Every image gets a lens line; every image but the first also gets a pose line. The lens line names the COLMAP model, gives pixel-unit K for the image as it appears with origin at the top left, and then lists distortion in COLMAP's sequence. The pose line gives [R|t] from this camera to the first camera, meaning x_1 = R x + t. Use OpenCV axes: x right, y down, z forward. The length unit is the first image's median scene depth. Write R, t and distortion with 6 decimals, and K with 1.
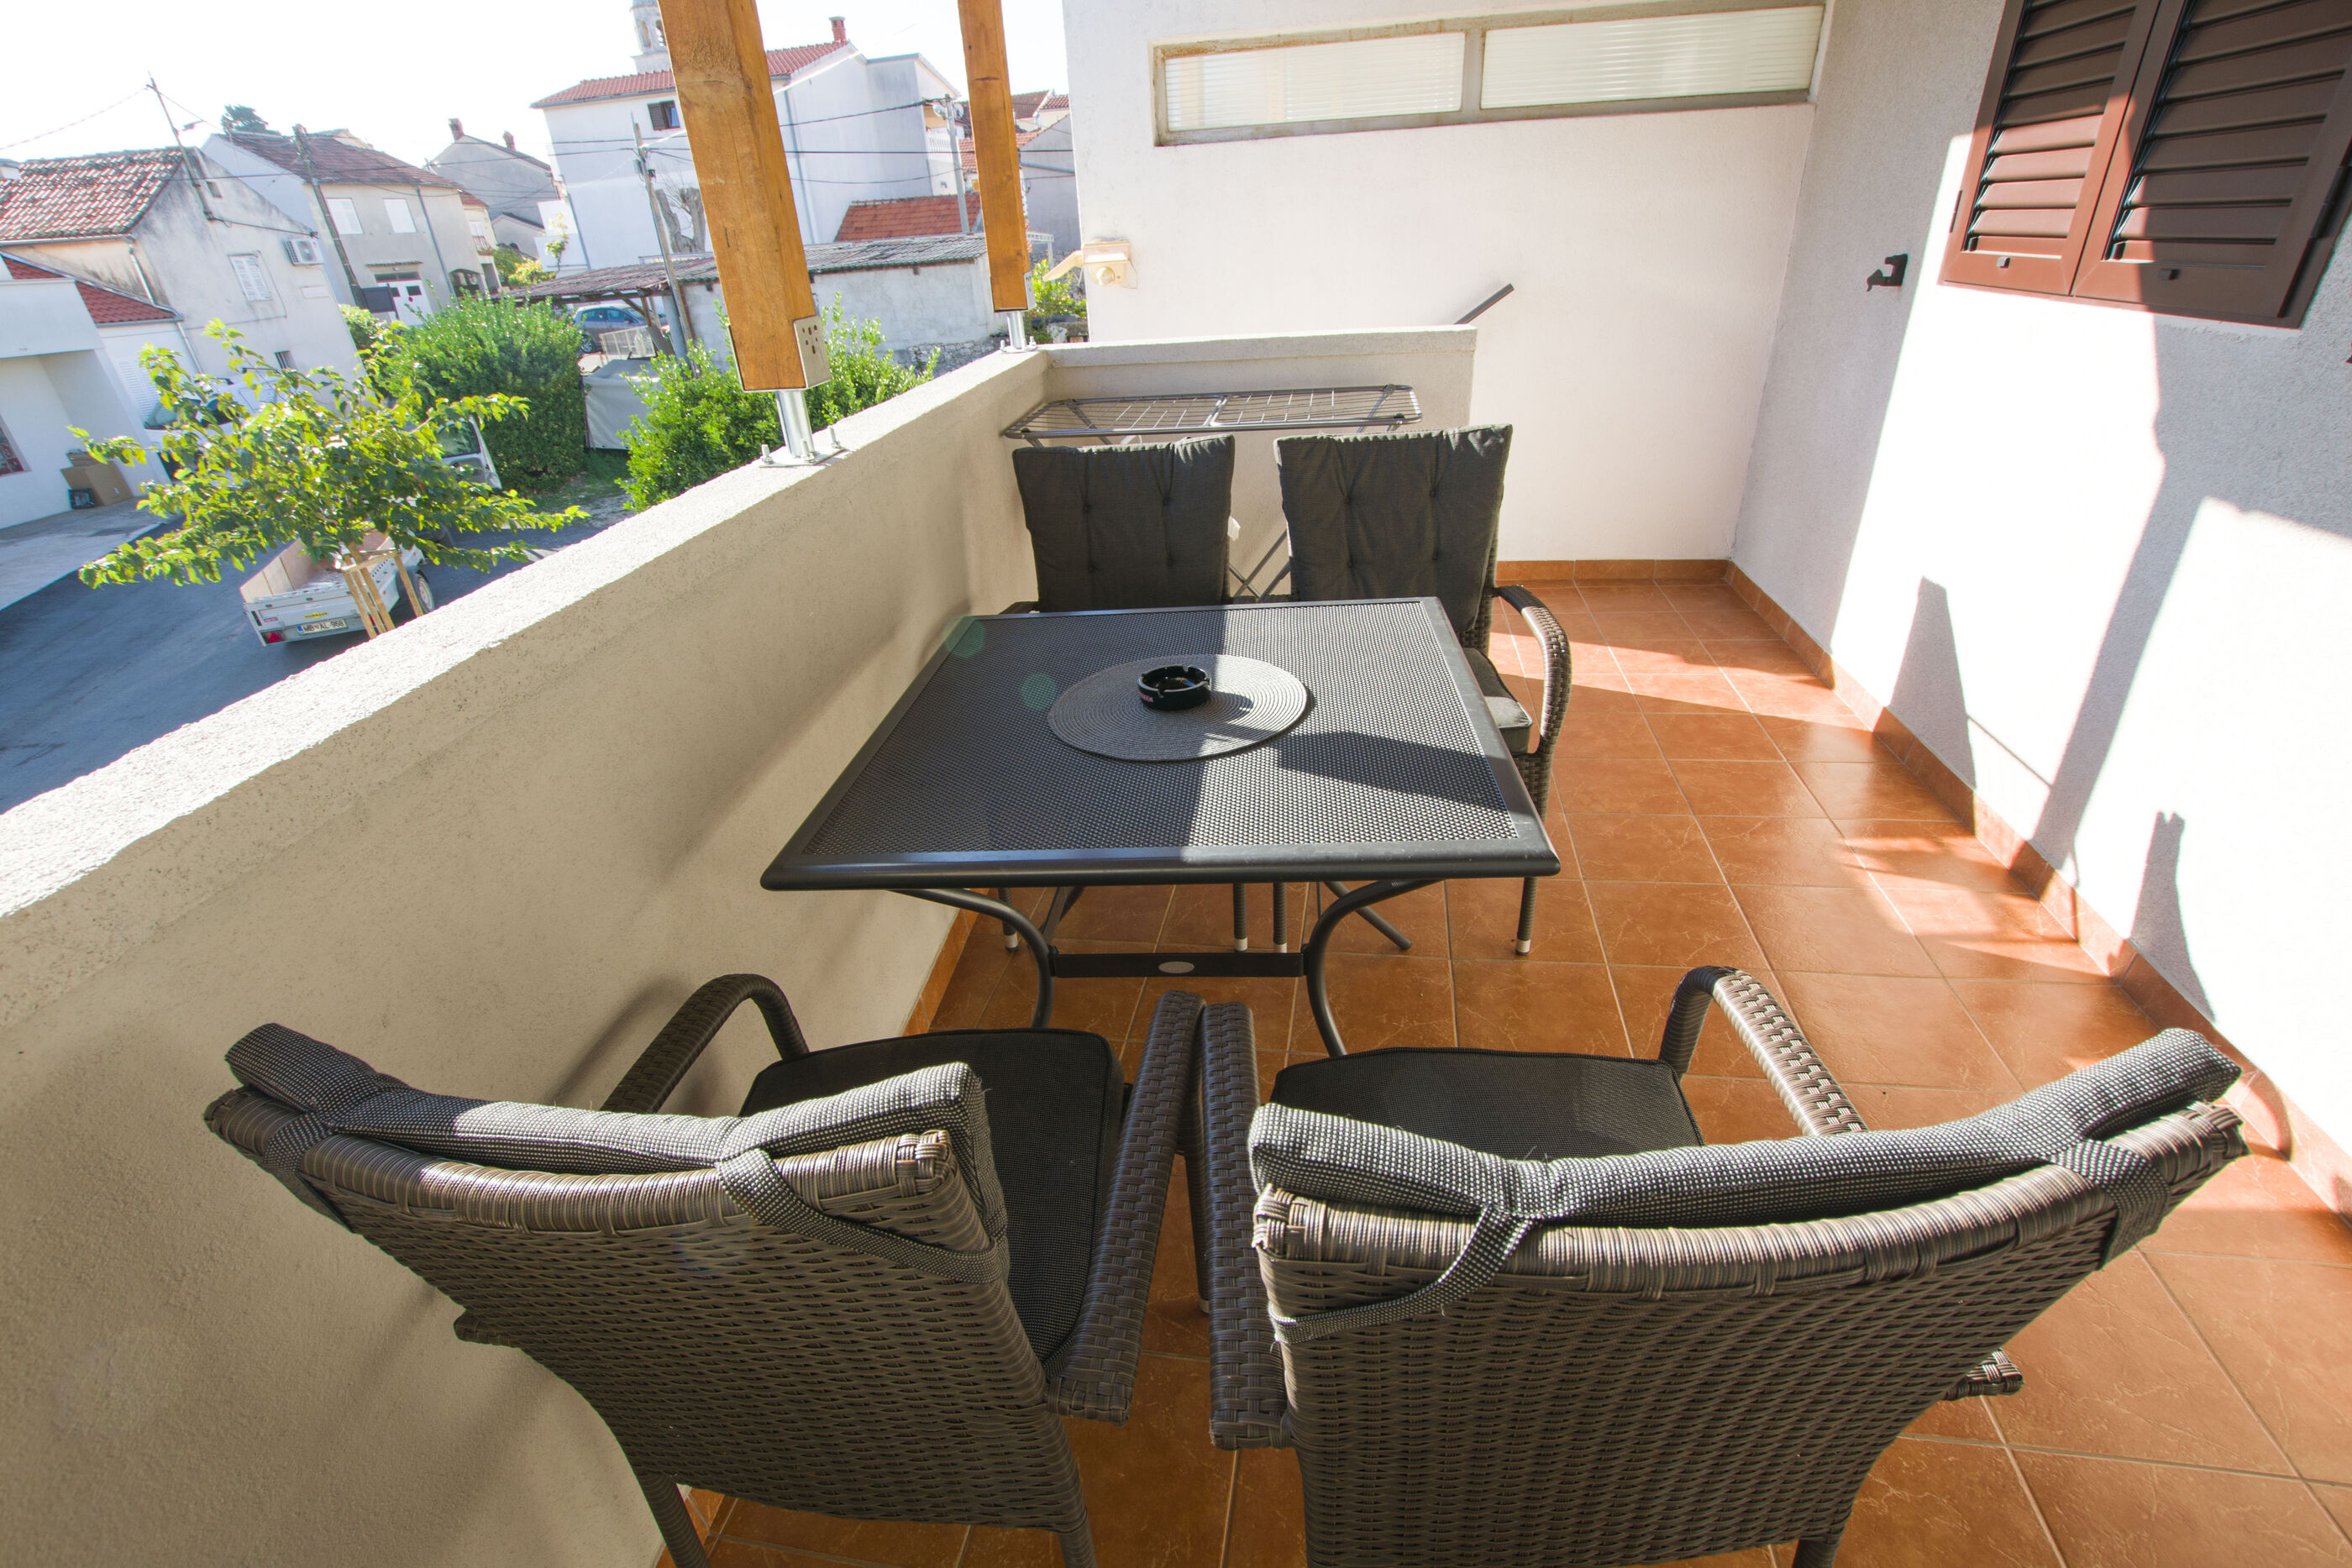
lens RADIAL K [[1041.1, 0, 1169.2], [0, 1041.1, 799.5], [0, 0, 1]] dist [-0.029484, 0.000112]
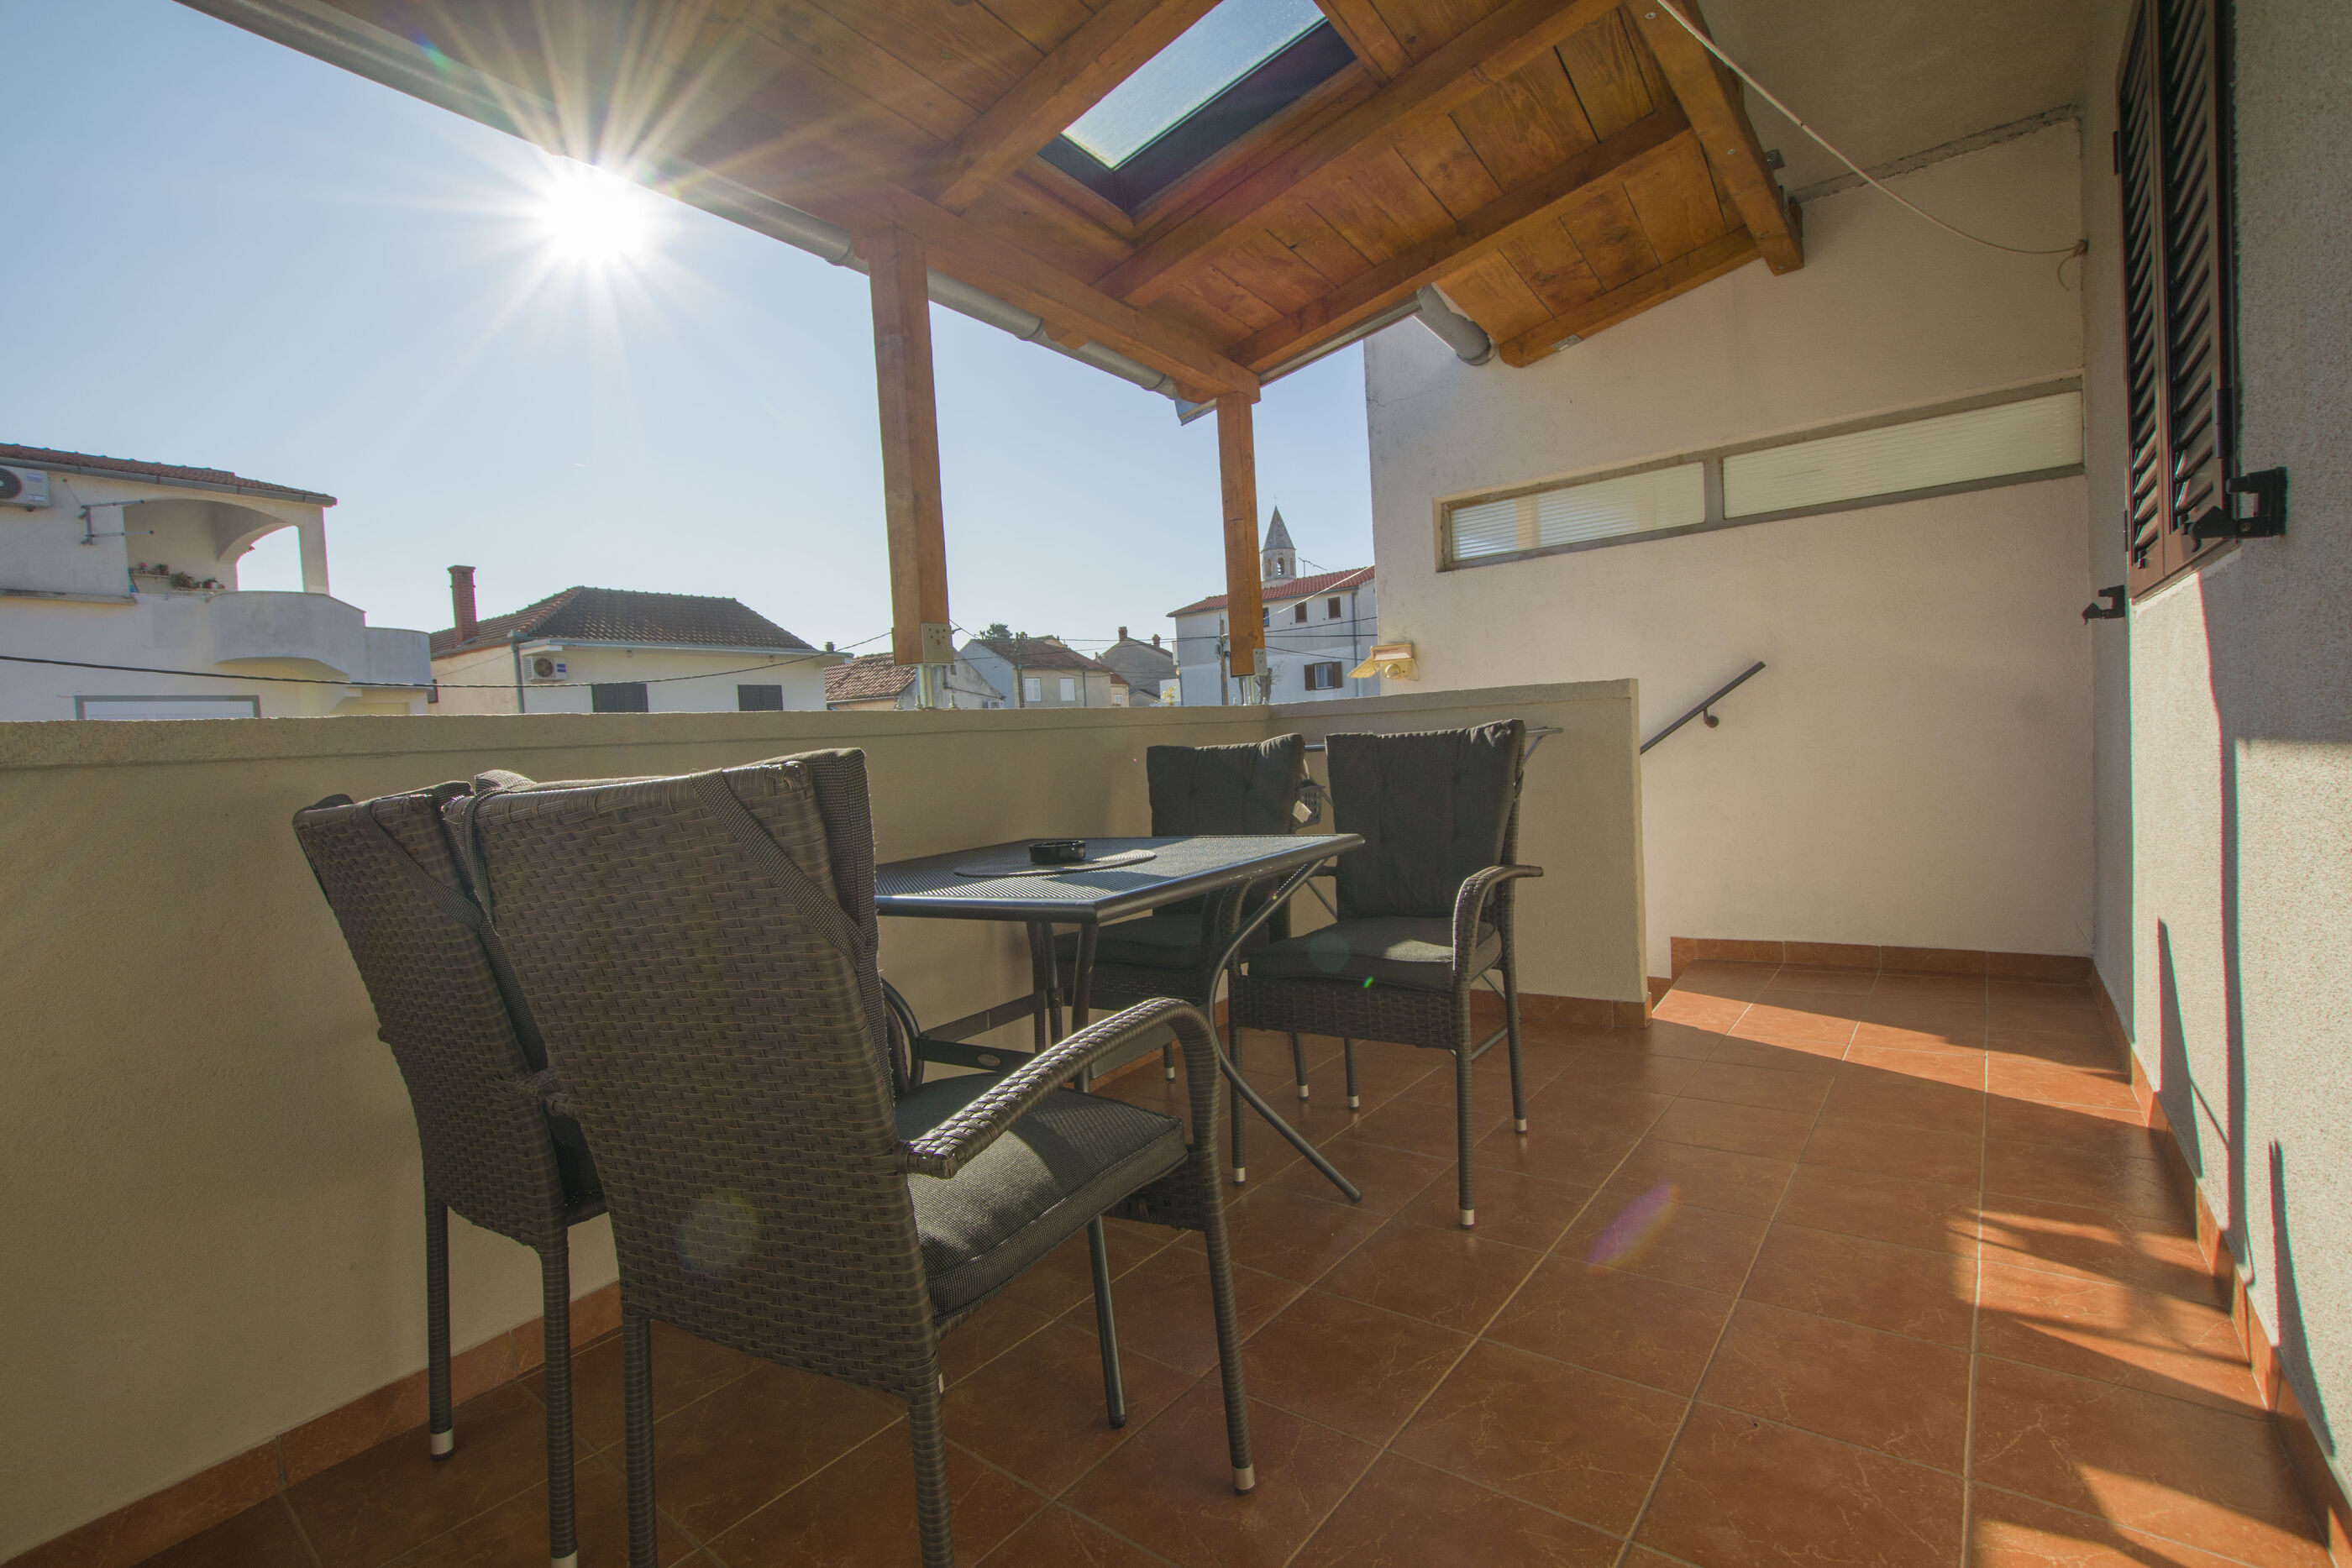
lens RADIAL K [[1041.1, 0, 1169.2], [0, 1041.1, 799.5], [0, 0, 1]] dist [-0.029484, 0.000112]
pose [[0.879252, 0.032884, -0.475220, 0.316028], [-0.221864, 0.911074, -0.347449, 0.106937], [0.421534, 0.410930, 0.808360, -0.007952]]
